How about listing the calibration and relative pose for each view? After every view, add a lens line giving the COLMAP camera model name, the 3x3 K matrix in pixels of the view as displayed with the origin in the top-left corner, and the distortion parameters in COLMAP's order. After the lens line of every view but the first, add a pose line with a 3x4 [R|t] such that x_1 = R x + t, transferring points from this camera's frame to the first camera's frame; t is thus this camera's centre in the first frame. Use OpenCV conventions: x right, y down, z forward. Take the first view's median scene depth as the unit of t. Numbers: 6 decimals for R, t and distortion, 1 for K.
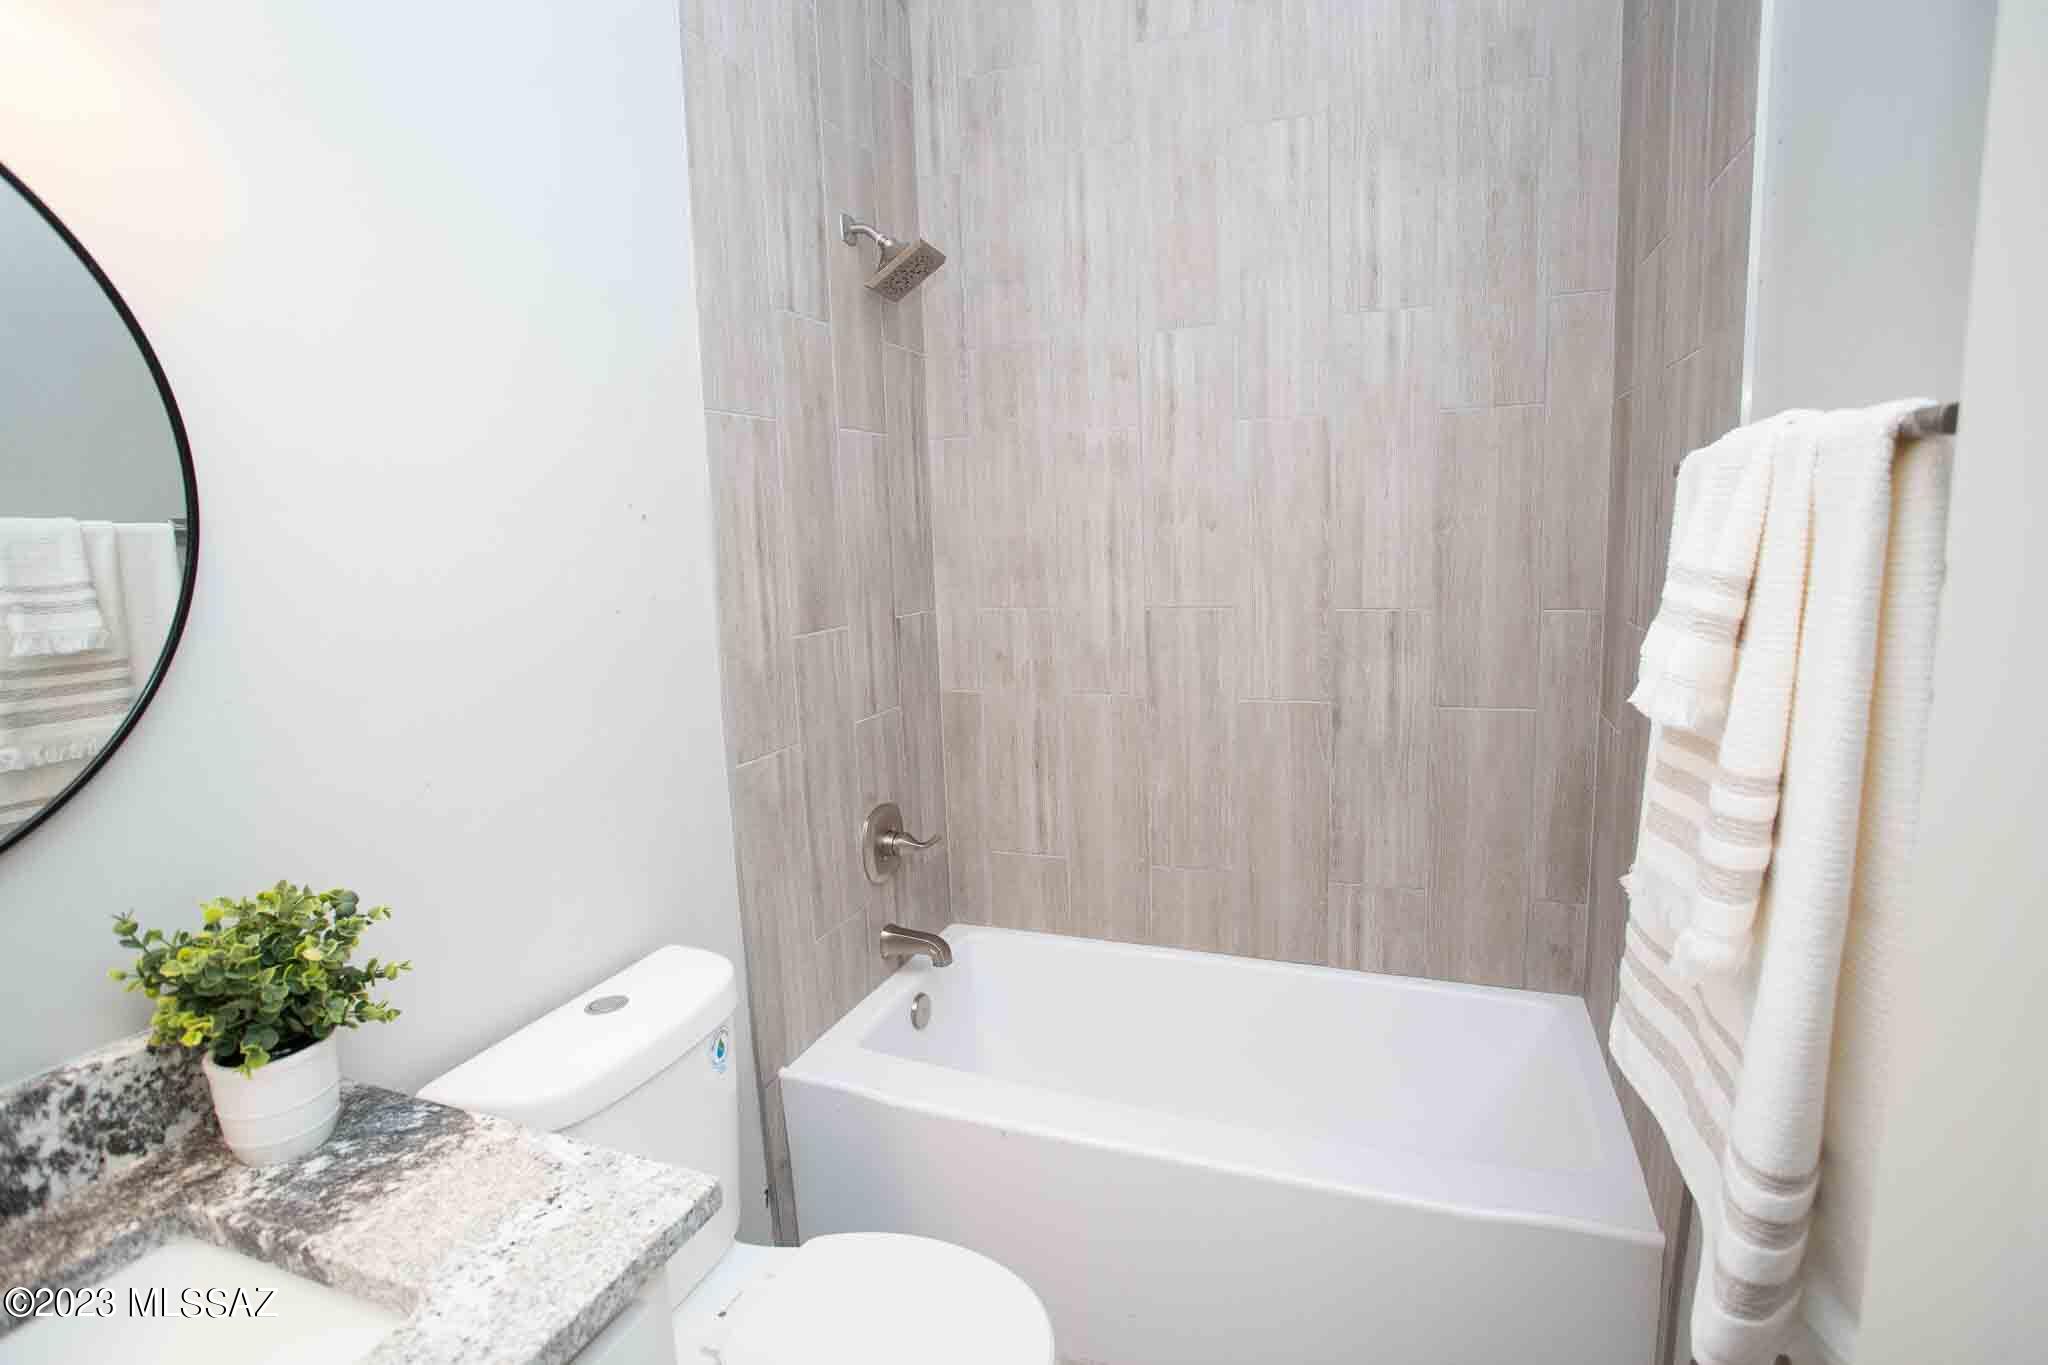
lens RADIAL K [[996.5, 0, 1029.9], [0, 996.5, 671.0], [0, 0, 1]] dist [-0.069987, 0.028510]
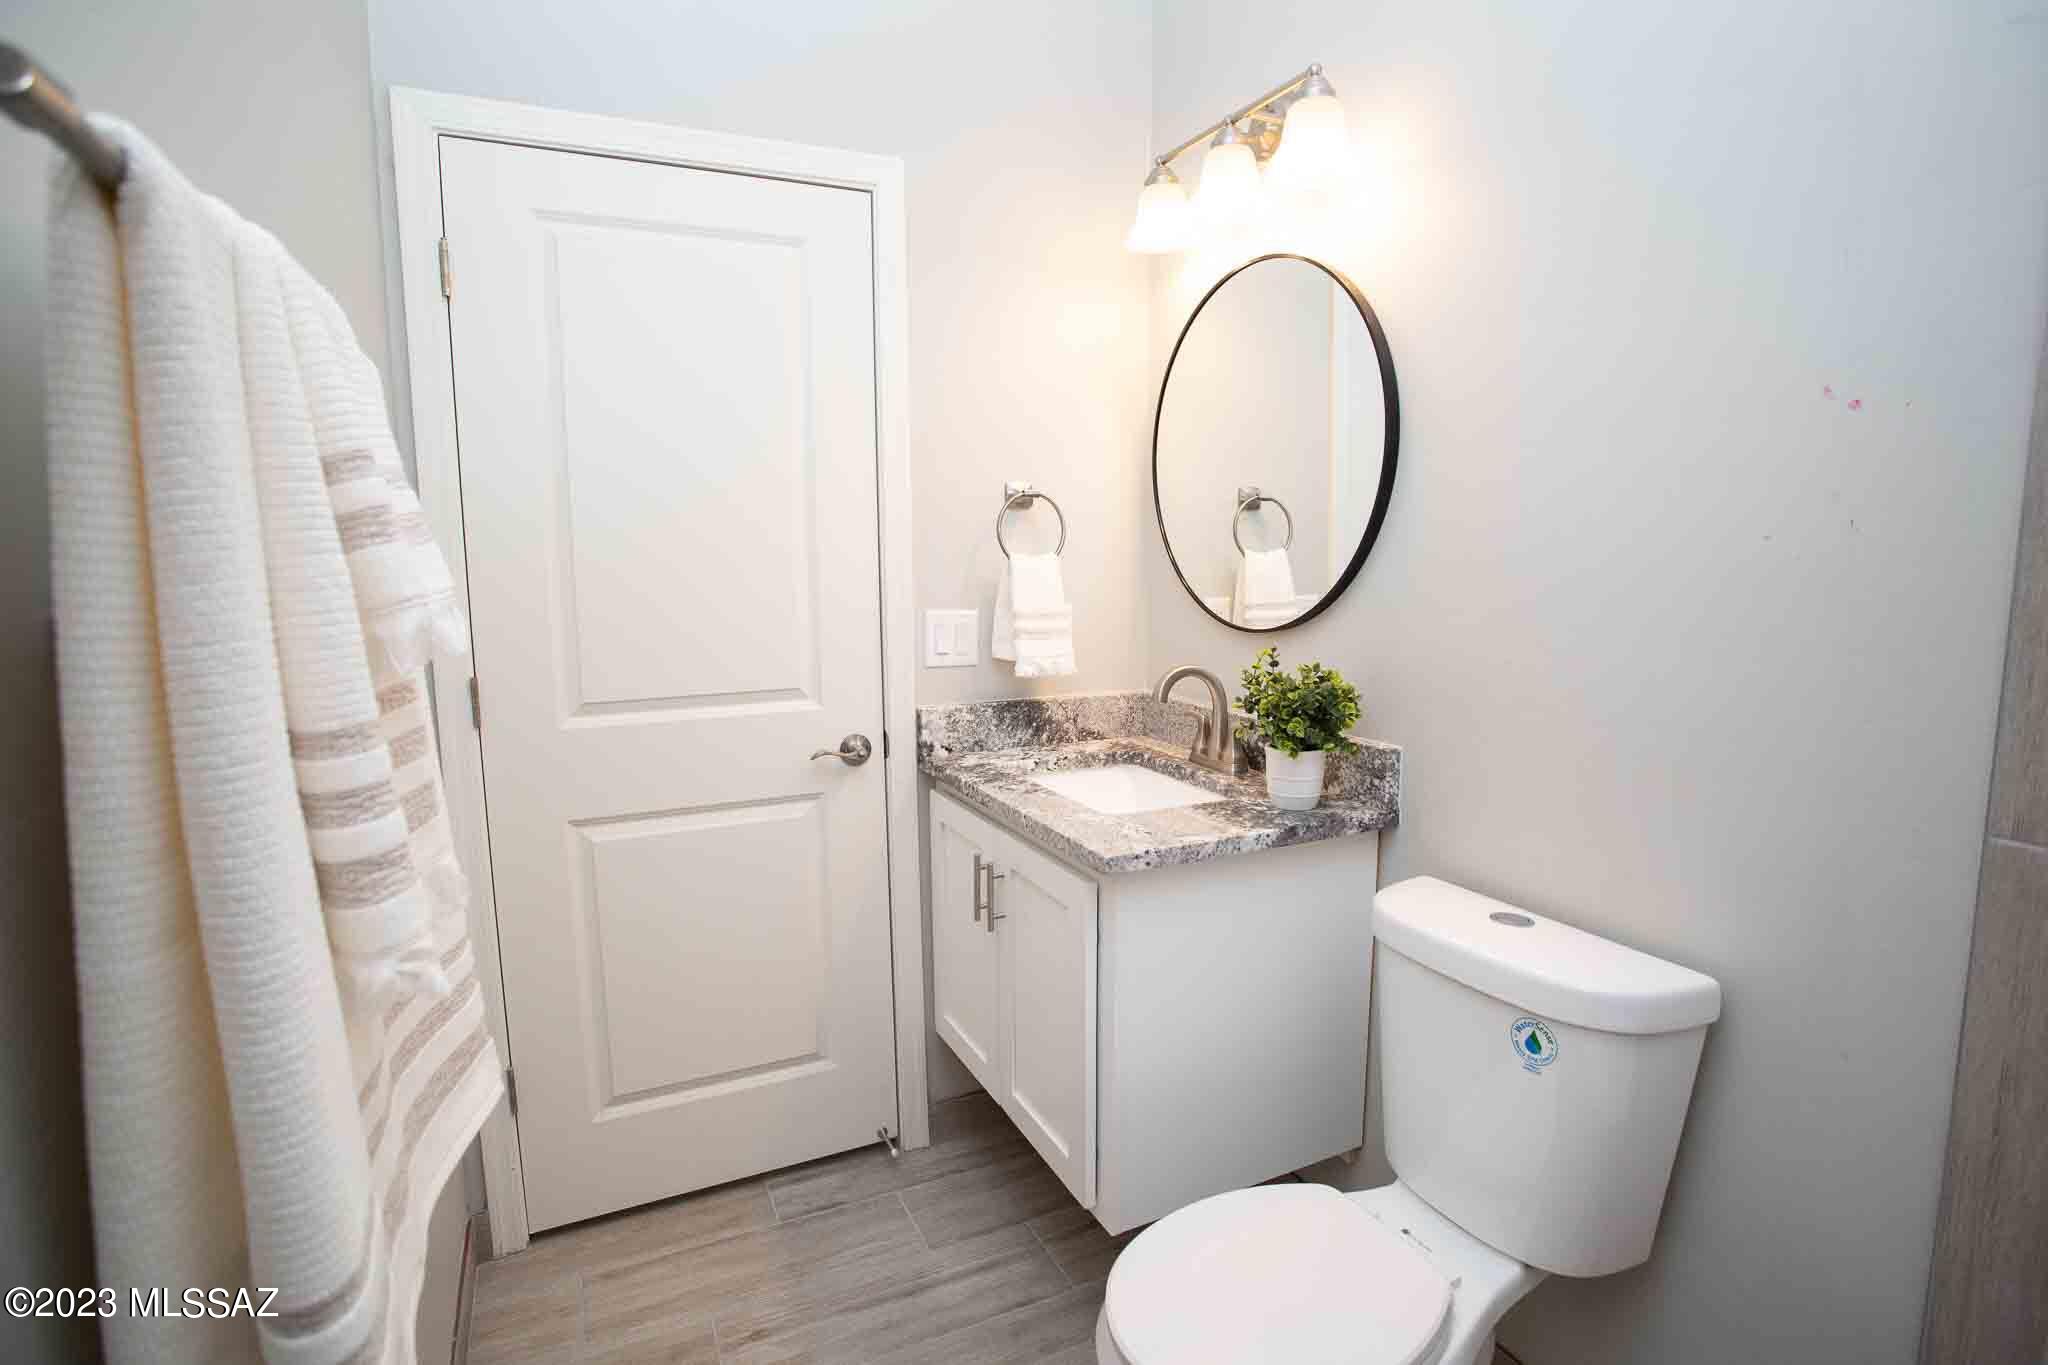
lens RADIAL K [[996.5, 0, 1029.9], [0, 996.5, 671.0], [0, 0, 1]] dist [-0.069987, 0.028510]
pose [[-0.700376, 0.115042, -0.704443, 0.840175], [-0.068725, 0.971472, 0.226979, -0.133917], [0.710458, 0.207383, -0.672489, 1.849113]]
